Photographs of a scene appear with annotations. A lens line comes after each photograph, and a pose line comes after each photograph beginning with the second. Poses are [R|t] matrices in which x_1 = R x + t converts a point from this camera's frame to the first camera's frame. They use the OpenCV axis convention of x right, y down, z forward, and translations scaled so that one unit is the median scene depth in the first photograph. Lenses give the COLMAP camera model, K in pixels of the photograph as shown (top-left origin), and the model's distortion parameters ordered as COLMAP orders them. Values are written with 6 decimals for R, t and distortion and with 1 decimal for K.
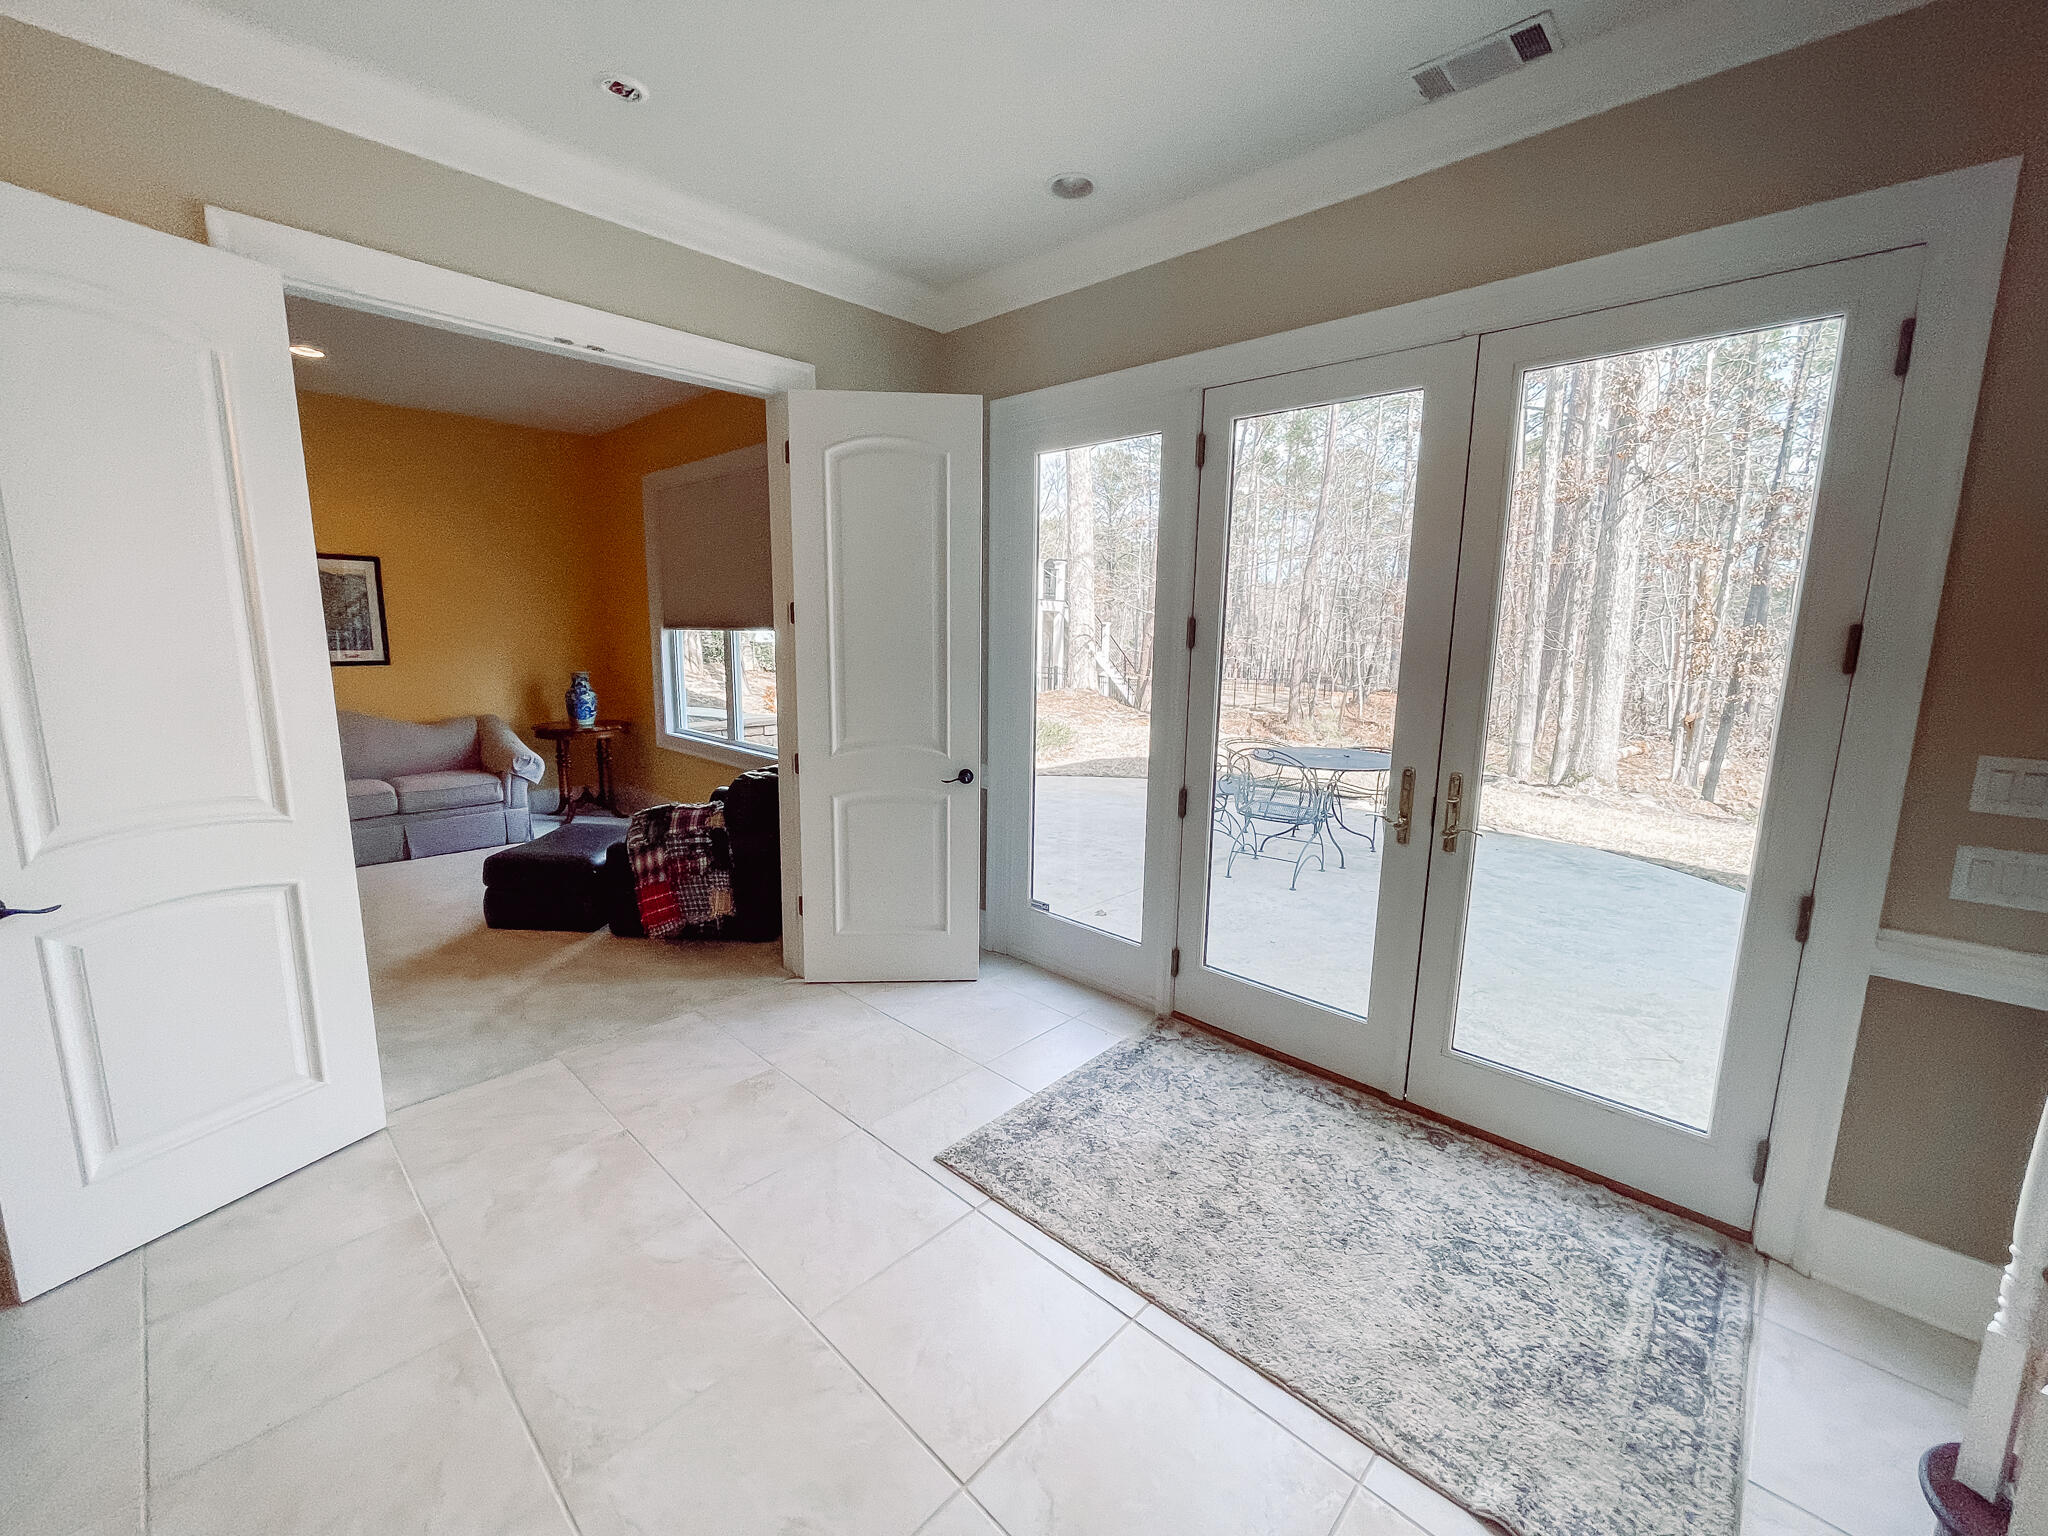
lens RADIAL K [[834.8, 0, 1024.0], [0, 834.8, 768.0], [0, 0, 1]] dist [-0.000866, -0.000316]
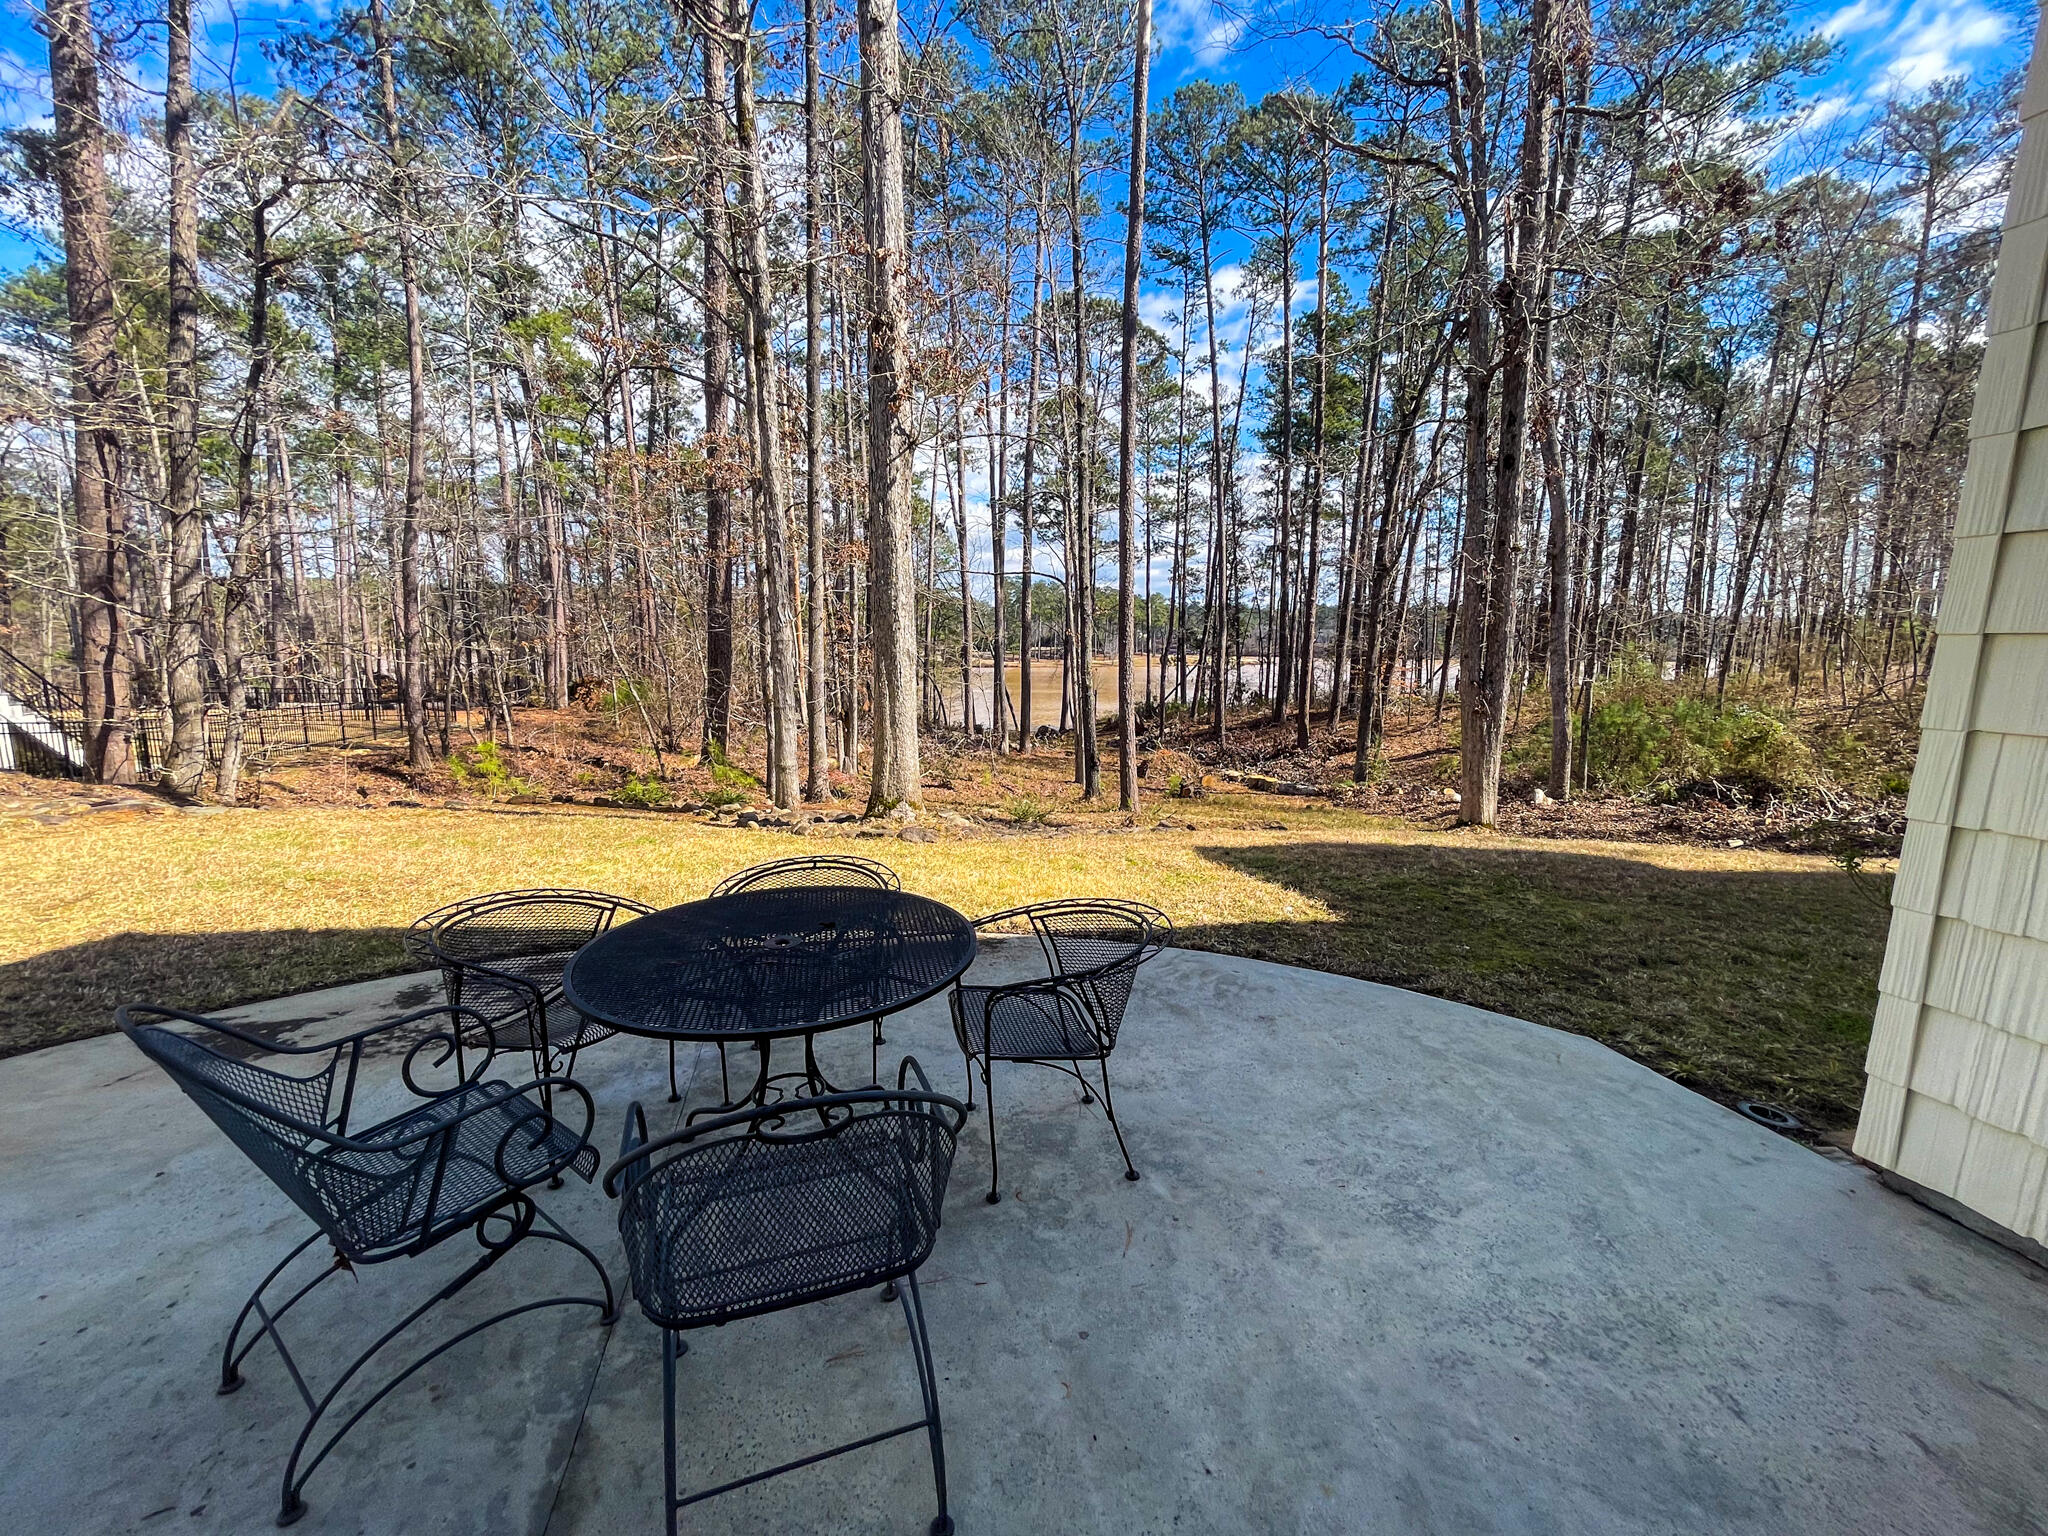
lens RADIAL K [[828.5, 0, 1024.2], [0, 828.5, 759.5], [0, 0, 1]] dist [-0.001963, -0.002311]
pose [[0.557169, -0.133691, 0.819567, 0.049658], [0.141229, 0.987832, 0.065127, -0.042771], [-0.818302, 0.079460, 0.569270, 0.273233]]
